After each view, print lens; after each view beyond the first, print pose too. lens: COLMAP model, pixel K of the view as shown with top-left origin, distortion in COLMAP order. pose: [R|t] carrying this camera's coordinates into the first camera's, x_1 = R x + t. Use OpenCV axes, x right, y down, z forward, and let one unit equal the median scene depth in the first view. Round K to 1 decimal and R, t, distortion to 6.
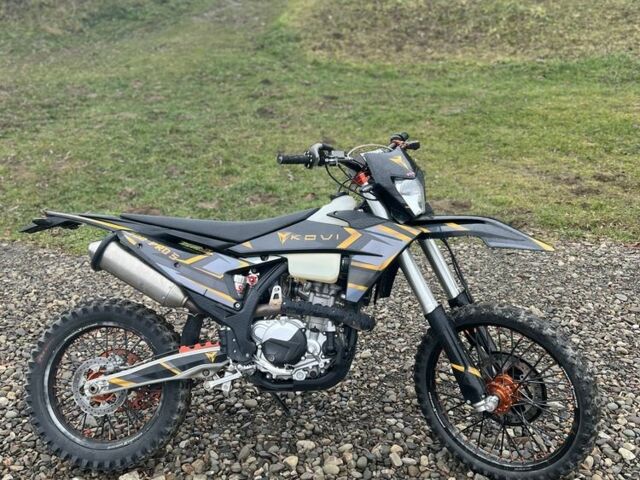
lens RADIAL K [[639.0, 0, 320.0], [0, 639.0, 240.0], [0, 0, 1]] dist [0.019198, -0.008608]
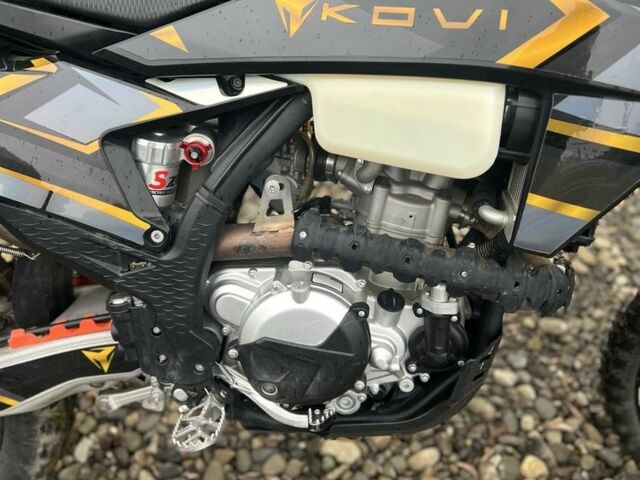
lens RADIAL K [[639.0, 0, 320.0], [0, 639.0, 240.0], [0, 0, 1]] dist [0.019198, -0.008608]
pose [[0.999004, -0.018229, 0.040716, -0.059316], [-0.002032, 0.893160, 0.449734, -0.041674], [-0.044564, -0.449369, 0.892234, 0.703055]]
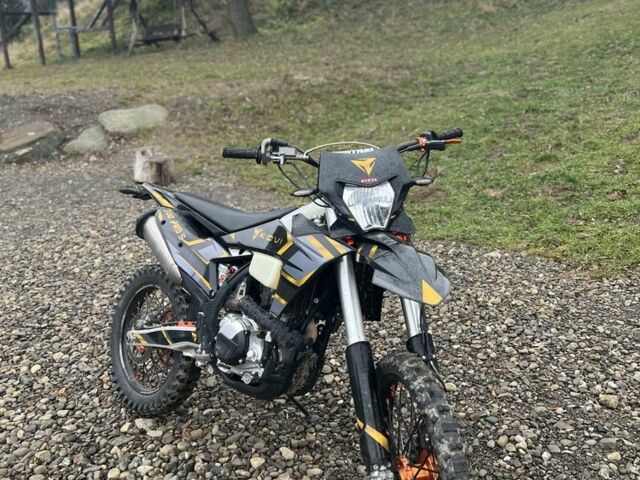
lens RADIAL K [[639.0, 0, 320.0], [0, 639.0, 240.0], [0, 0, 1]] dist [0.019198, -0.008608]
pose [[0.766517, 0.150529, -0.624334, 0.620681], [-0.126486, 0.988487, 0.083036, -0.087282], [0.629646, 0.015321, 0.776731, 0.314324]]
